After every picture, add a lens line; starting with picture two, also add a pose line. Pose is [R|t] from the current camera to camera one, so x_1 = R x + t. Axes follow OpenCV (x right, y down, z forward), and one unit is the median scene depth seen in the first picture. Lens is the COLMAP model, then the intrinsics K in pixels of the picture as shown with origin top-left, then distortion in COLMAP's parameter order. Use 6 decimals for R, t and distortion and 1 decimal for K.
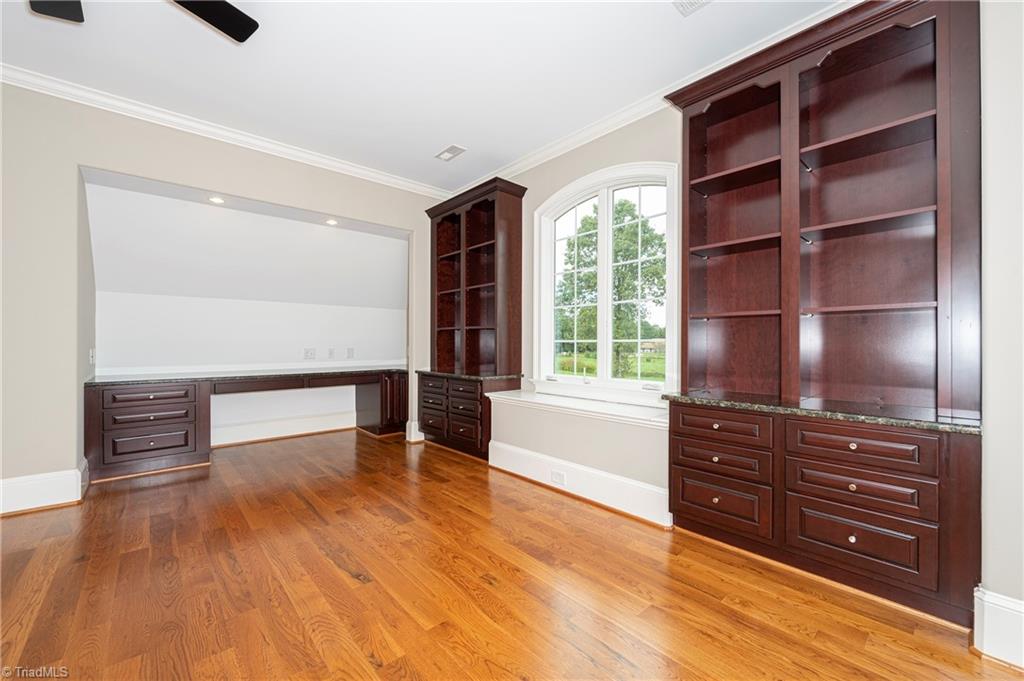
lens RADIAL K [[410.4, 0, 510.2], [0, 410.4, 340.2], [0, 0, 1]] dist [0.000201, -0.000114]
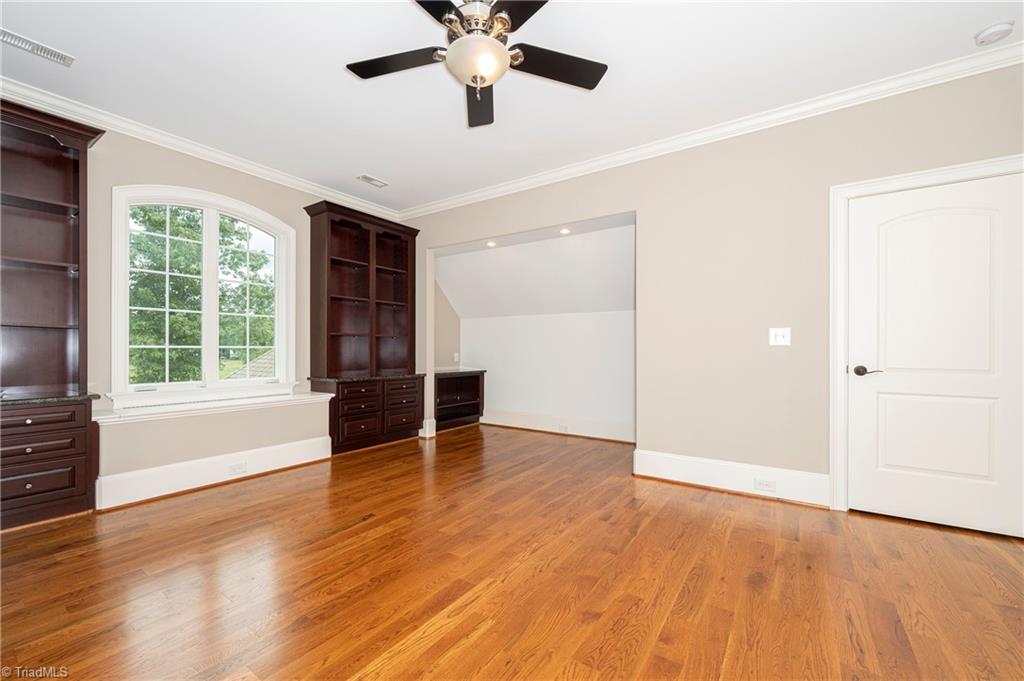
lens RADIAL K [[410.4, 0, 512.7], [0, 410.4, 347.7], [0, 0, 1]] dist [0.000201, -0.000114]
pose [[-0.233447, 0.002997, 0.972365, -1.322034], [-0.008265, 0.999953, -0.005066, 0.002973], [-0.972334, -0.009219, -0.233412, 0.612200]]
